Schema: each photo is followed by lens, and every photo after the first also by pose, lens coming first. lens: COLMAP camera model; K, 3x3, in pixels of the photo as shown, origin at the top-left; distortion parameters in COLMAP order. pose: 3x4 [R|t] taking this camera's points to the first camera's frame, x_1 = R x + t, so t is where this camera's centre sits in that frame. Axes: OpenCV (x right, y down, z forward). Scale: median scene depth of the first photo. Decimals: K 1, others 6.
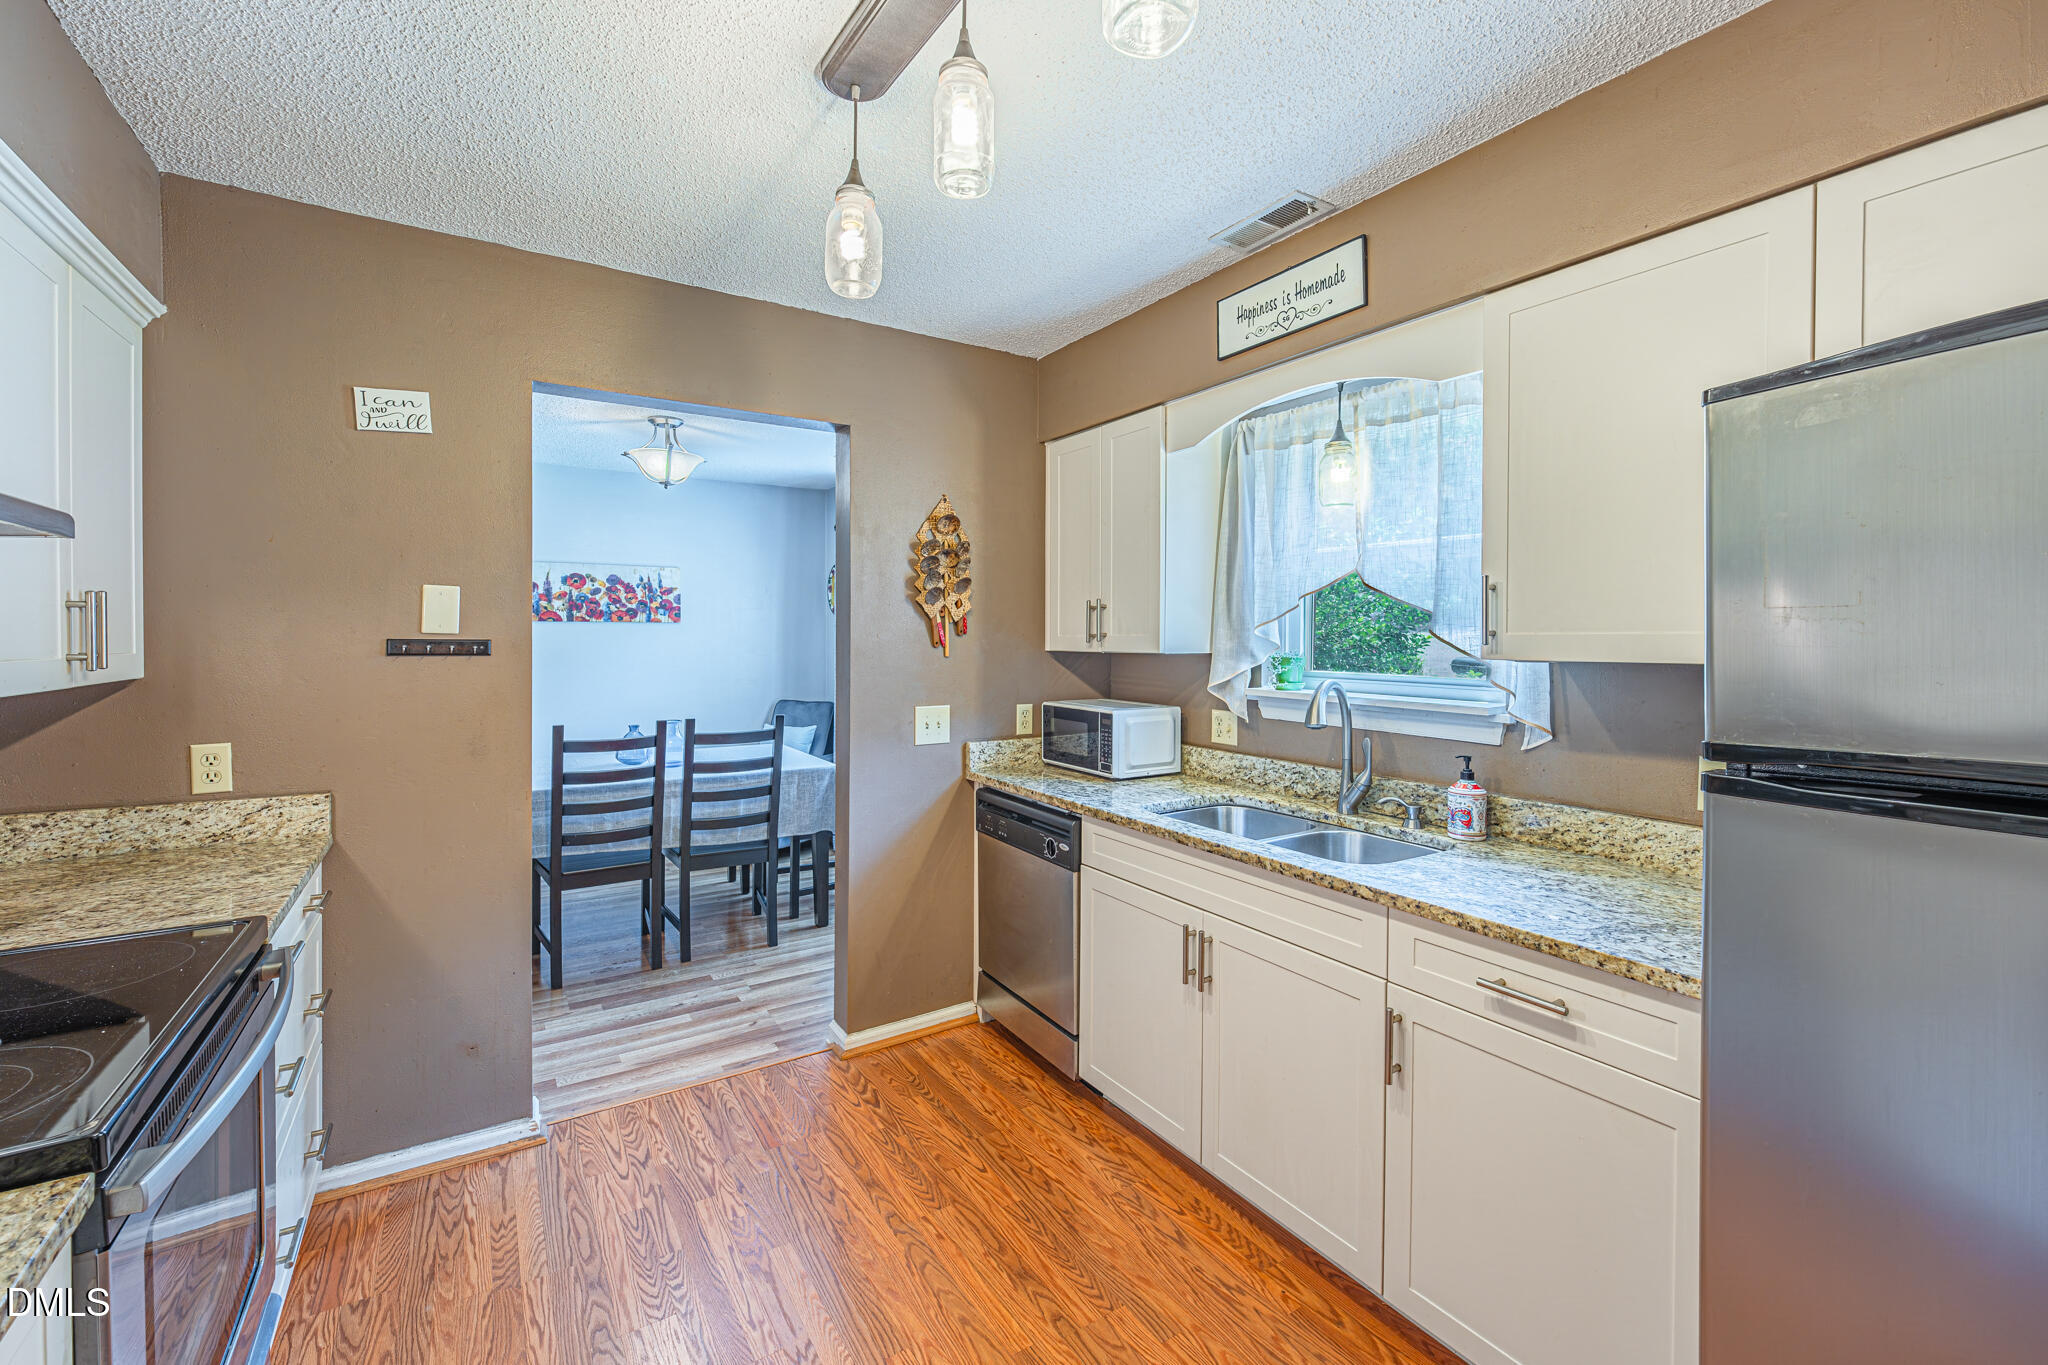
lens RADIAL K [[858.9, 0, 1029.5], [0, 858.9, 648.4], [0, 0, 1]] dist [-0.000386, -0.000069]
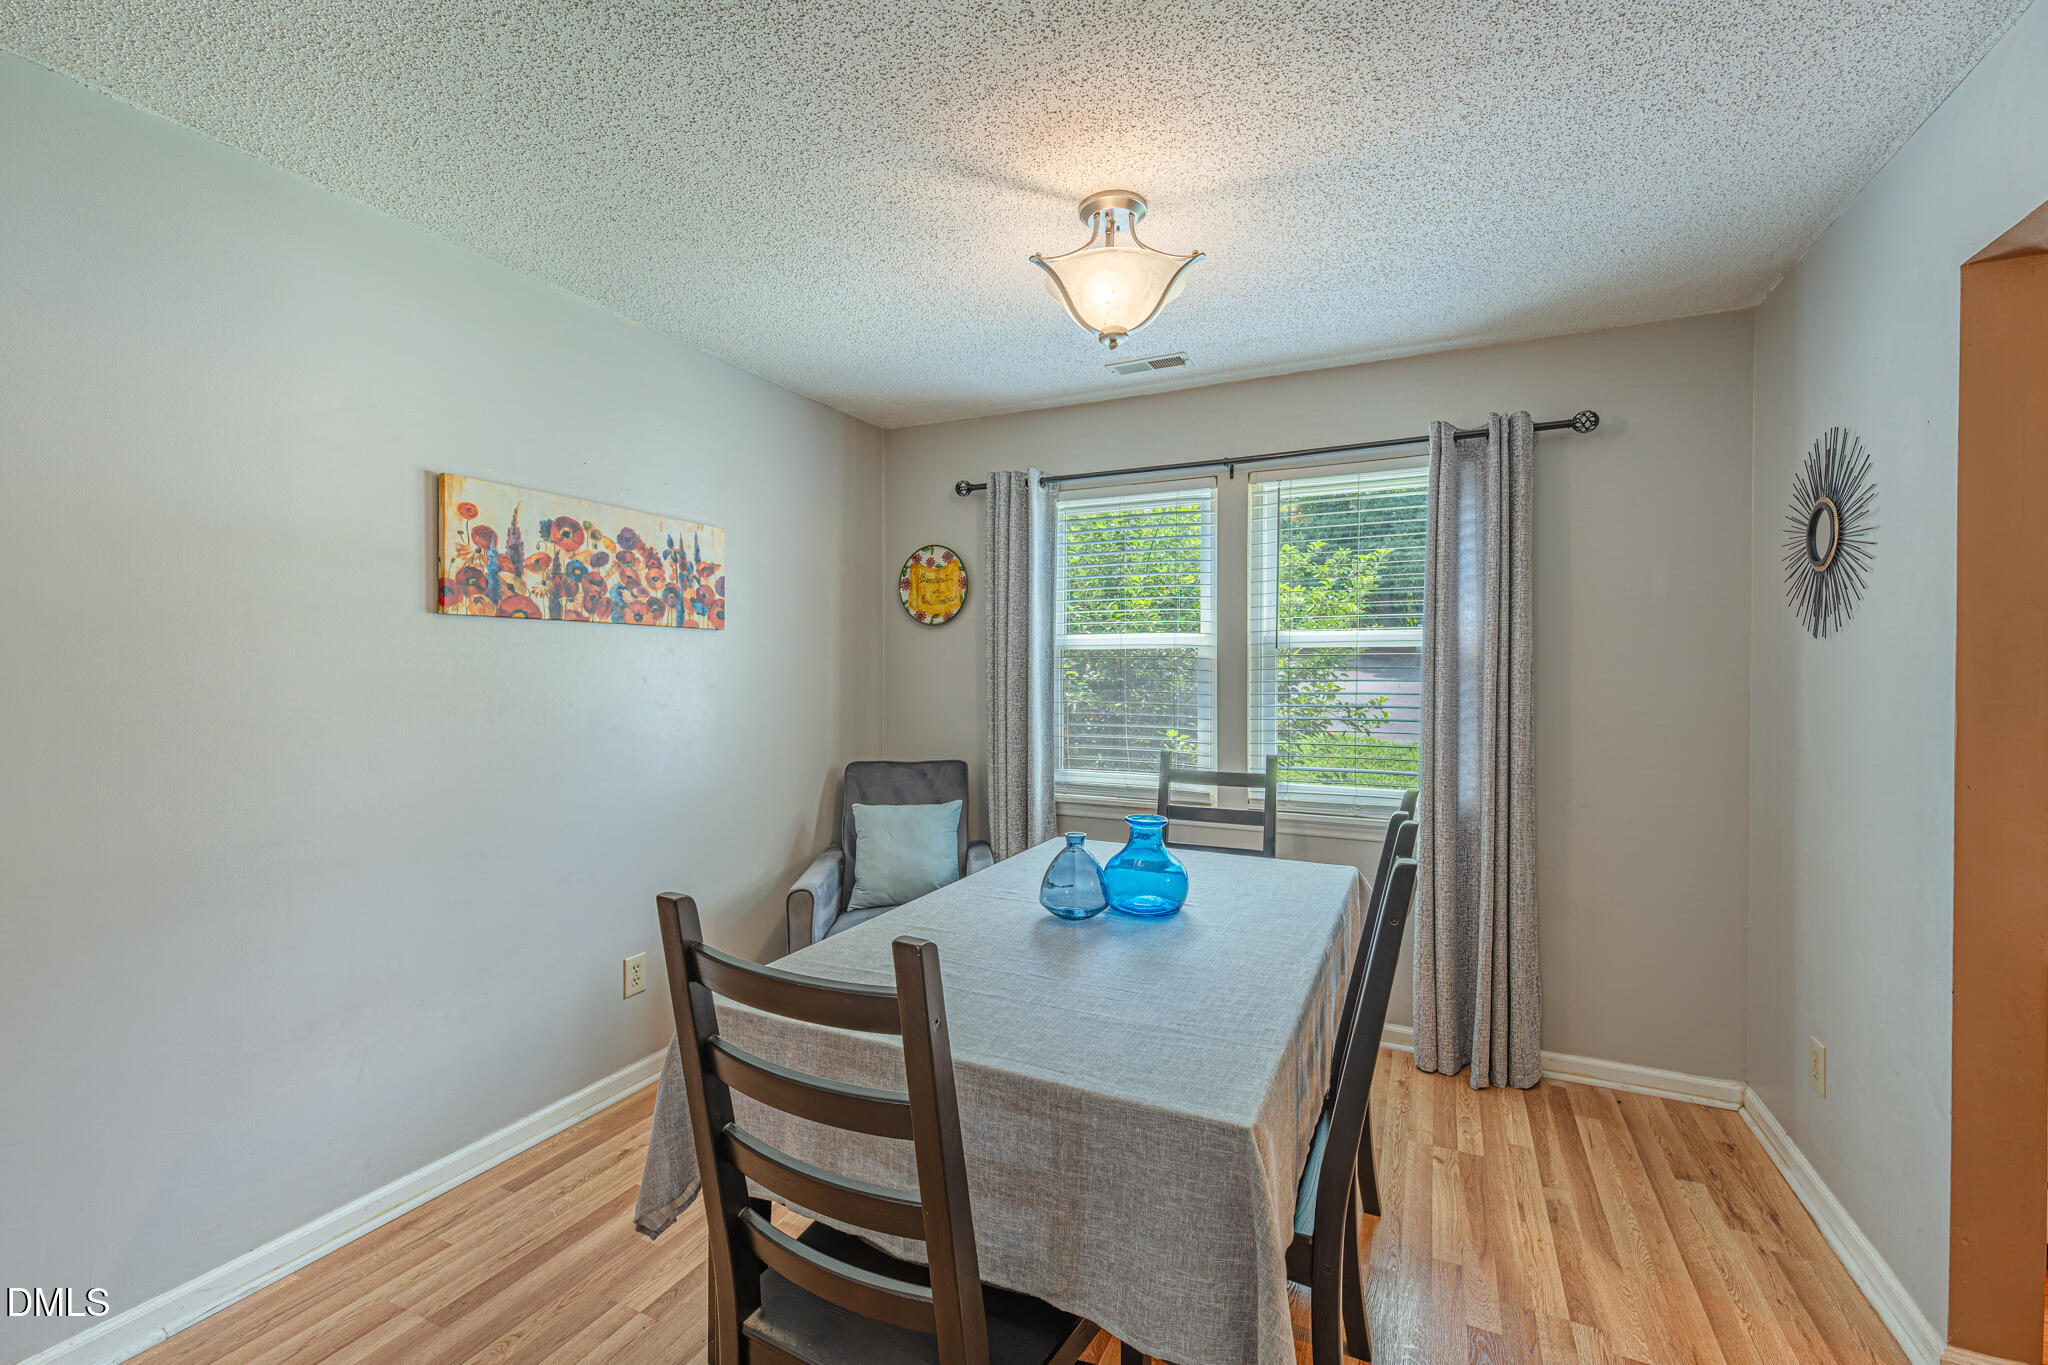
lens RADIAL K [[849.4, 0, 1026.8], [0, 849.4, 677.4], [0, 0, 1]] dist [0.000661, 0.000216]
pose [[0.846337, -0.003225, 0.532639, -0.899928], [0.006423, 0.999971, -0.004151, 0.005337], [-0.532610, 0.006934, 0.846332, 0.759129]]
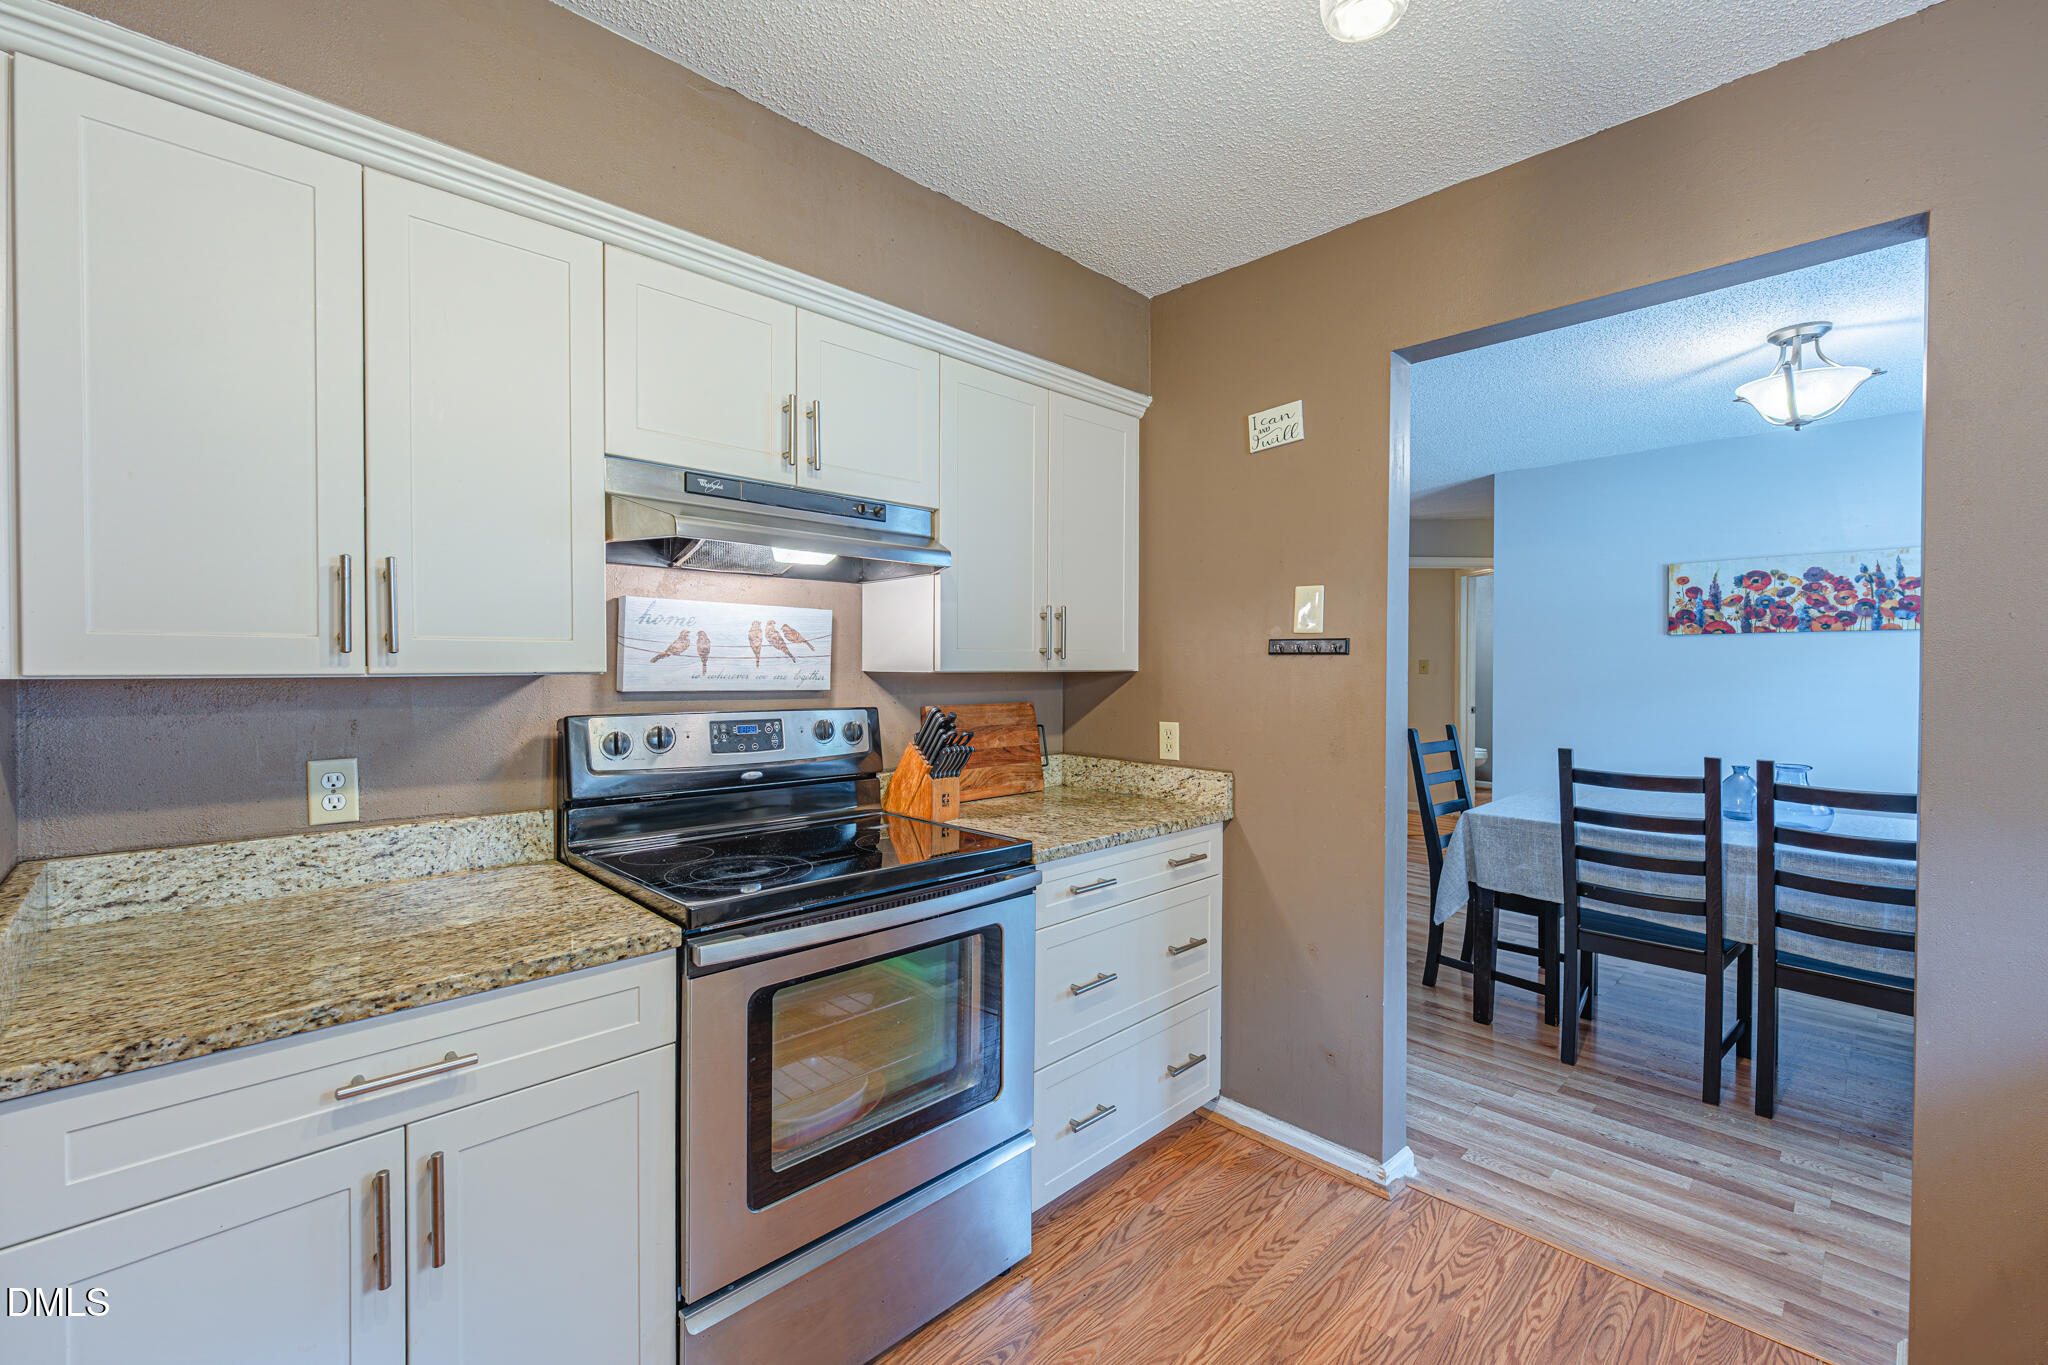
lens RADIAL K [[862.5, 0, 1021.2], [0, 862.5, 670.5], [0, 0, 1]] dist [0.002914, 0.000205]
pose [[0.206200, 0.003461, -0.978504, 0.163321], [-0.016060, 0.999871, 0.000152, 0.021627], [0.978378, 0.015684, 0.206229, 0.300068]]
